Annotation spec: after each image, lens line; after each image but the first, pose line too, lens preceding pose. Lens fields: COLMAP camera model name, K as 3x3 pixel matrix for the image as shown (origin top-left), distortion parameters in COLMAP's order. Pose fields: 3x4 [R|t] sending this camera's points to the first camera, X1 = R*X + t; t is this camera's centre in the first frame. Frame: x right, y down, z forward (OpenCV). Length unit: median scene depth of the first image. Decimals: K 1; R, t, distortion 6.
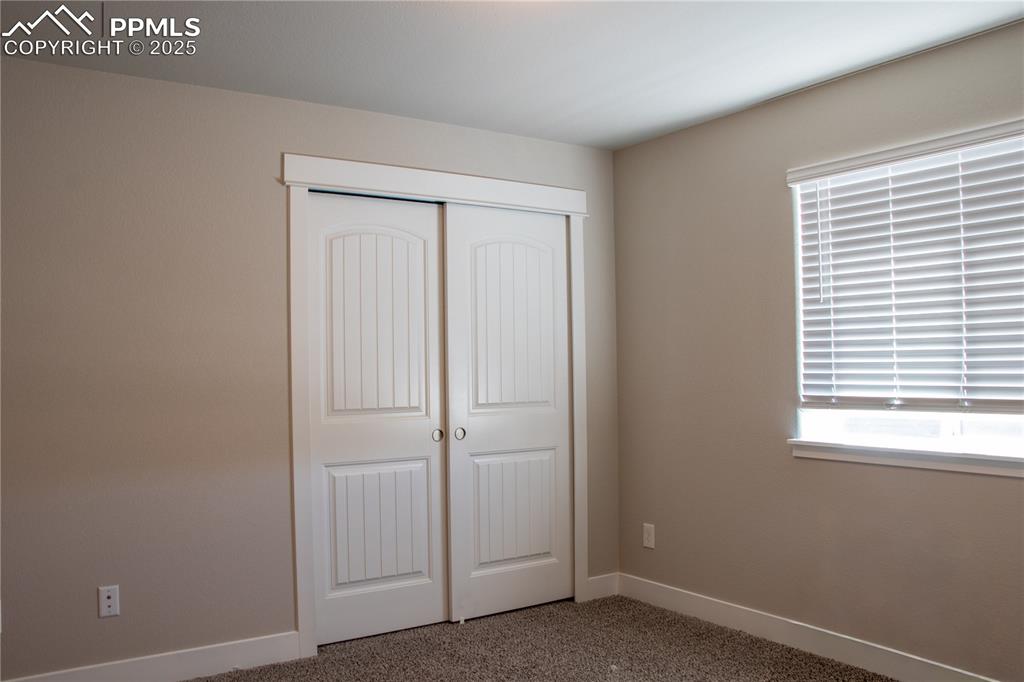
lens RADIAL K [[851.9, 0, 515.7], [0, 851.9, 358.6], [0, 0, 1]] dist [-0.183777, 0.149119]
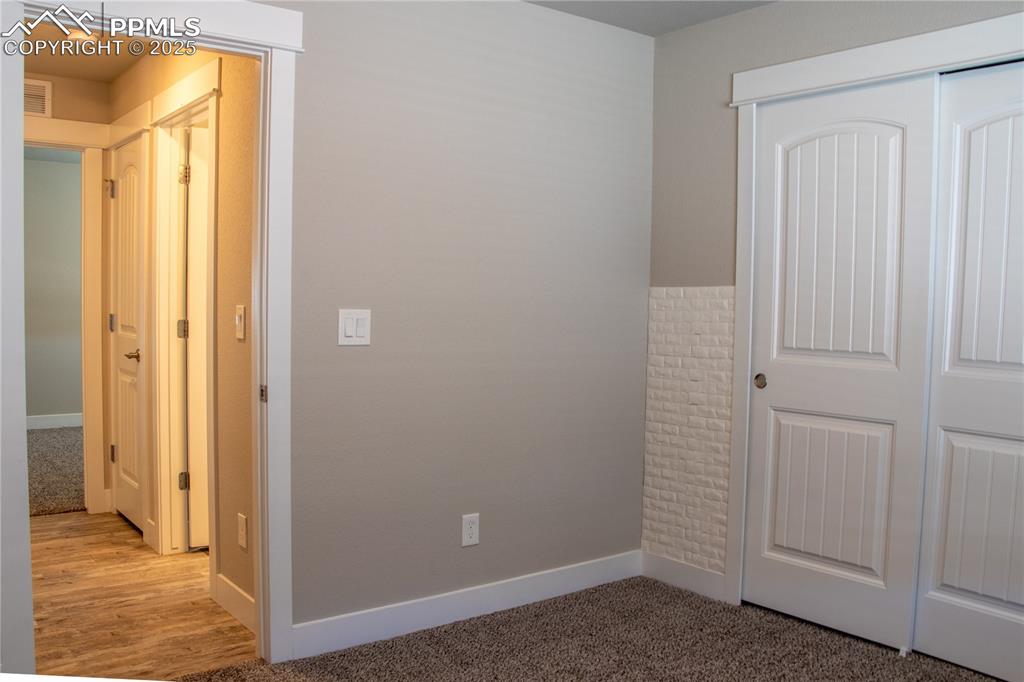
lens RADIAL K [[859.0, 0, 511.7], [0, 859.0, 363.7], [0, 0, 1]] dist [-0.179367, 0.148509]
pose [[0.082457, 0.084771, -0.992983, 0.638377], [-0.005636, 0.996400, 0.084594, 0.002276], [0.996579, -0.001378, 0.082638, 0.643007]]
